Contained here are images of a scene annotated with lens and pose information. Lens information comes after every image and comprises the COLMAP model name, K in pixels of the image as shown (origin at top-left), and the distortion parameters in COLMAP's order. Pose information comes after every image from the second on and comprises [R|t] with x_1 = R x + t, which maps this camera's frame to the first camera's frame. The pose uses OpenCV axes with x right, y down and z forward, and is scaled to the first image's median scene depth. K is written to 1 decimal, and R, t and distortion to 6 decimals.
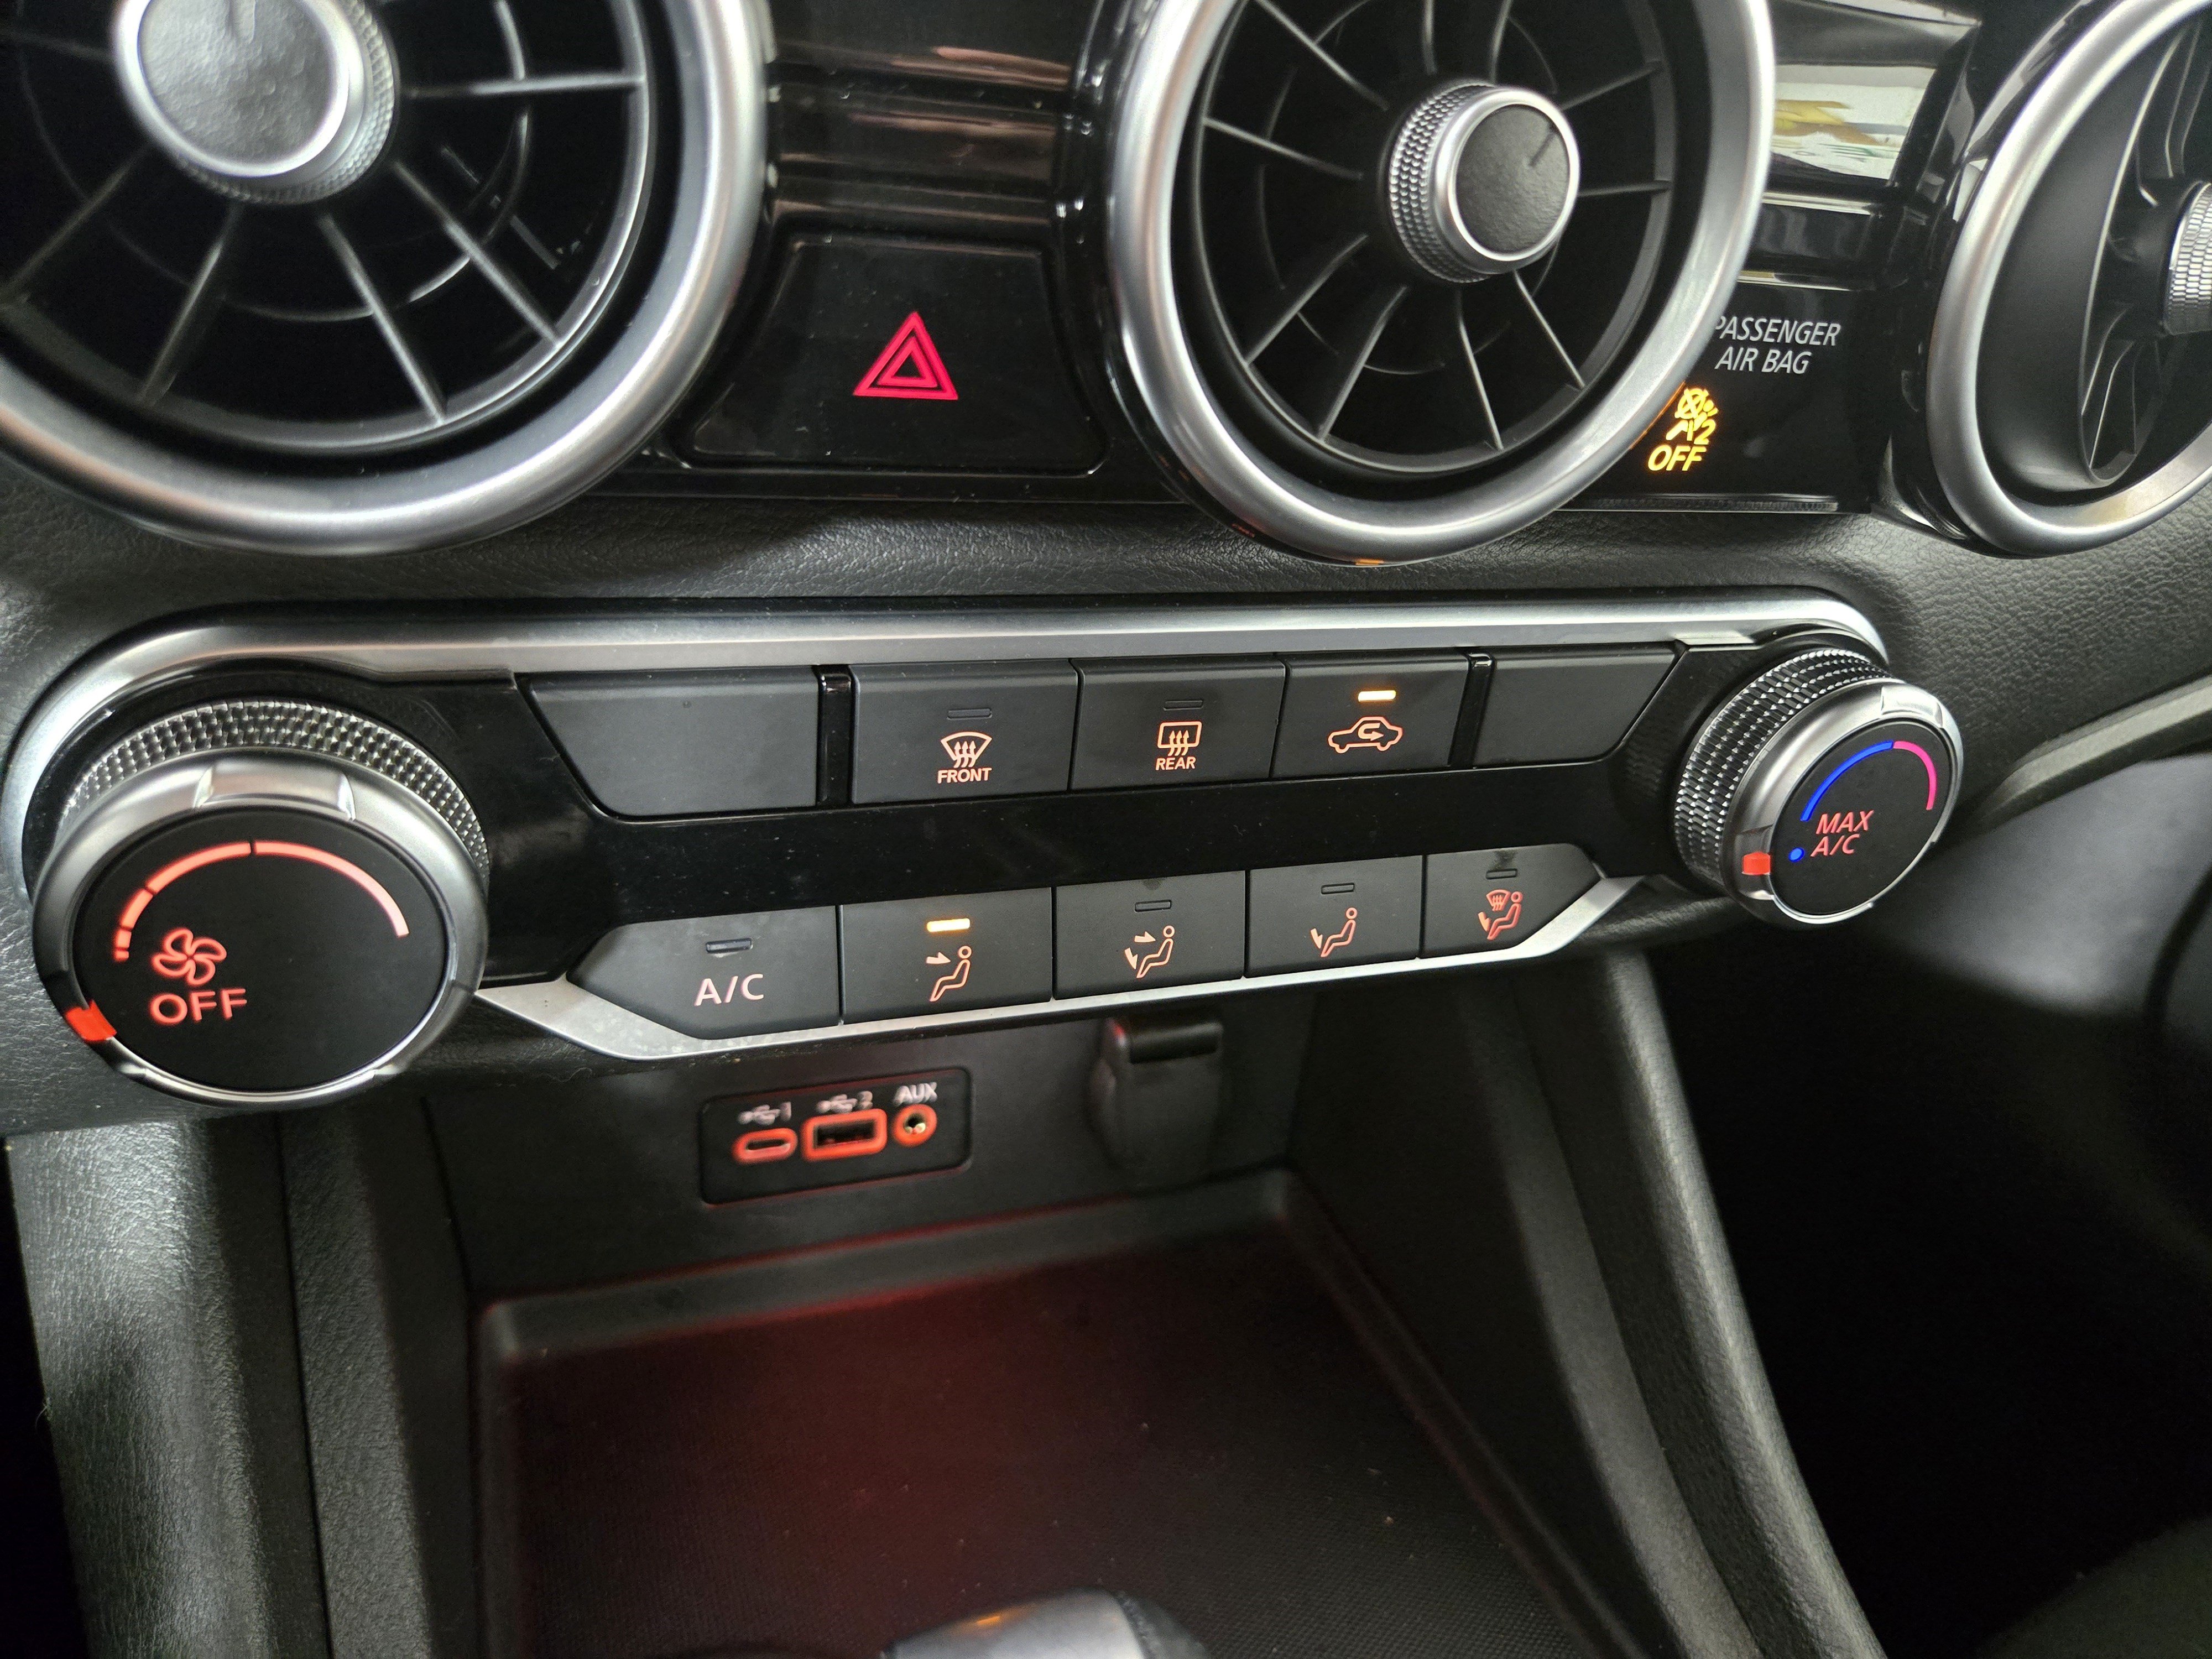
lens RADIAL K [[1536.5, 0, 1107.1], [0, 1536.5, 839.2], [0, 0, 1]] dist [0.044291, -0.046813]
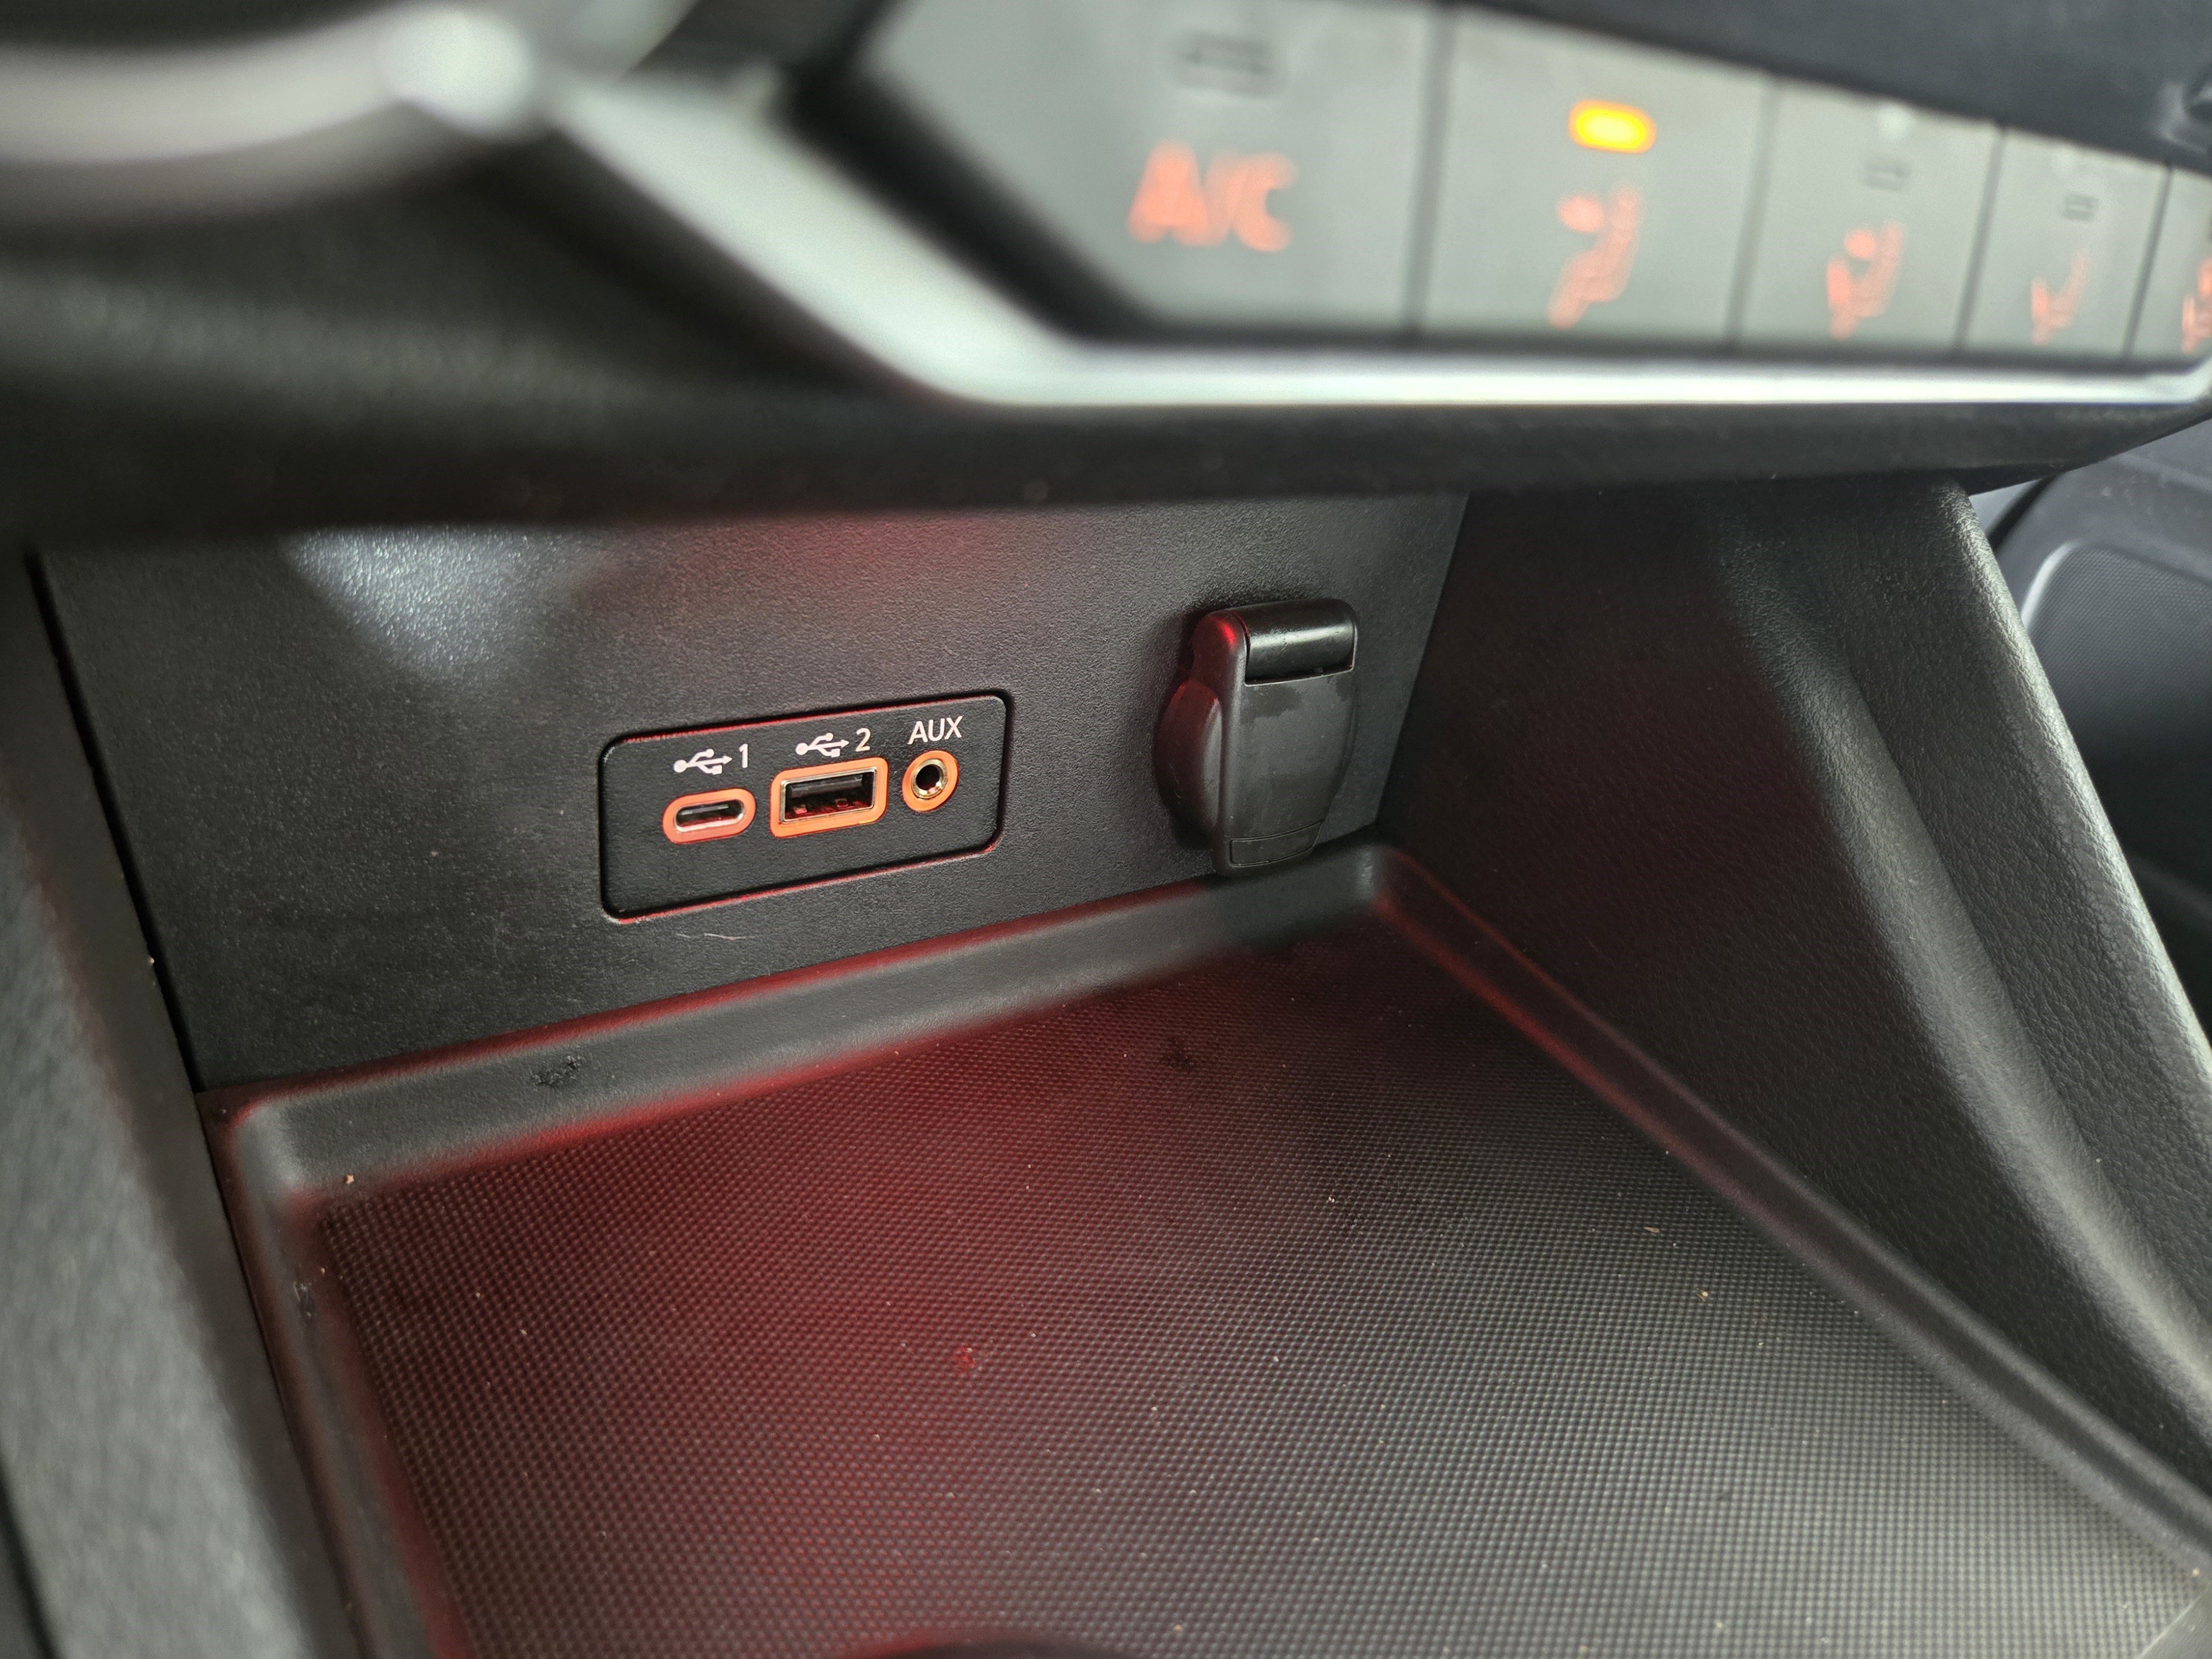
lens RADIAL K [[1536.5, 0, 1091.4], [0, 1536.5, 847.9], [0, 0, 1]] dist [0.044291, -0.046813]
pose [[0.966335, -0.043814, 0.253528, -0.322898], [0.003965, 0.987813, 0.155598, 0.166577], [-0.257255, -0.149355, 0.954732, 0.547968]]
